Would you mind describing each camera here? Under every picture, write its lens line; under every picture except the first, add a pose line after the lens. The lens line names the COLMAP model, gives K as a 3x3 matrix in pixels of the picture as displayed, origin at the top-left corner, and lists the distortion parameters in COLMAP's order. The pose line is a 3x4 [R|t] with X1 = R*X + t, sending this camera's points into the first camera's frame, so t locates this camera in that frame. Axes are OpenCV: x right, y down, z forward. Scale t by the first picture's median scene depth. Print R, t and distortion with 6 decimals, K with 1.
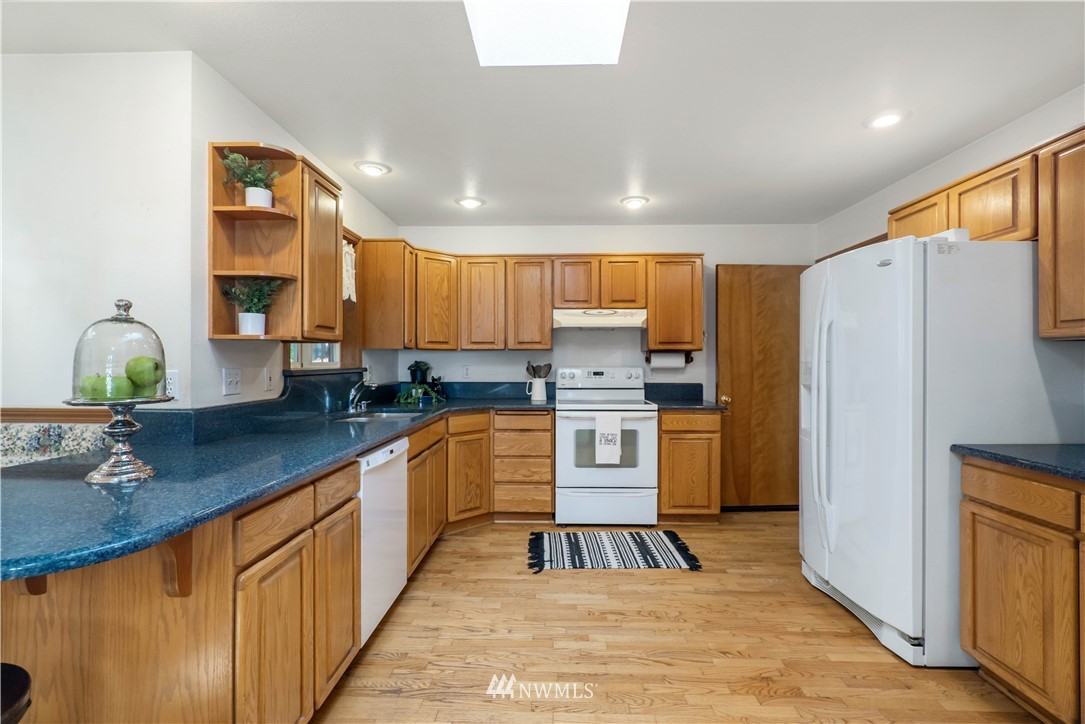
lens RADIAL K [[506.0, 0, 542.5], [0, 506.0, 362.0], [0, 0, 1]] dist [-0.000382, 0.000050]
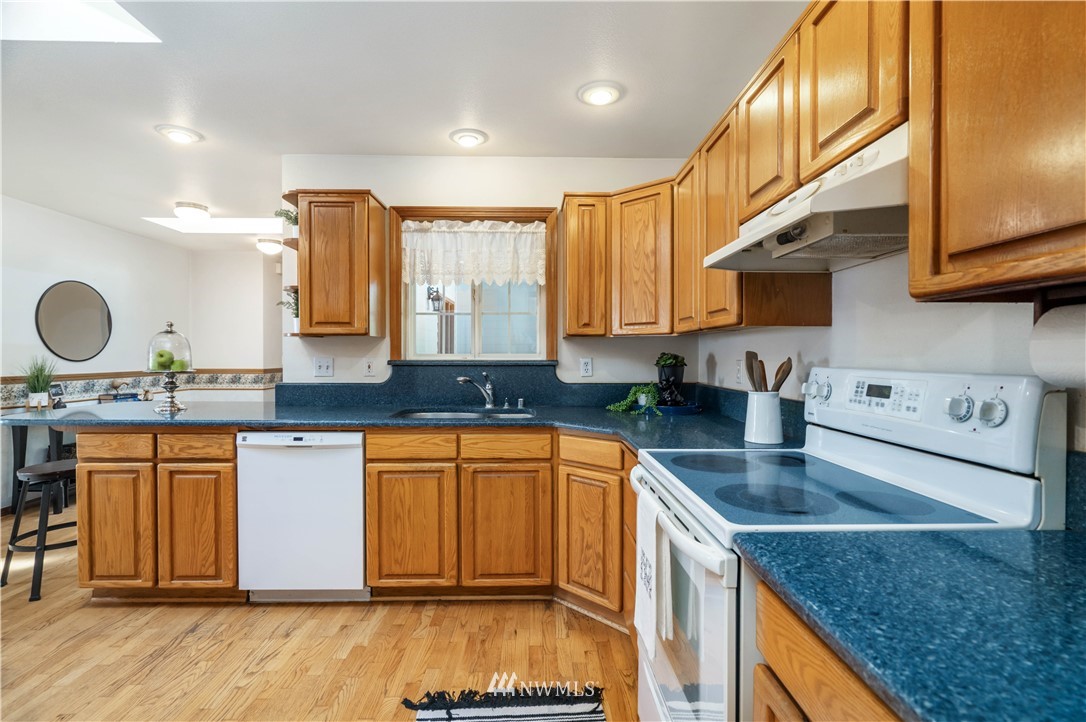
lens RADIAL K [[498.5, 0, 543.0], [0, 498.5, 361.0], [0, 0, 1]] dist [-0.000667, -0.000050]
pose [[0.048314, 0.012216, -0.998758, 0.581490], [-0.002206, 0.999924, 0.012123, 0.002319], [0.998830, 0.001618, 0.048337, 1.130459]]
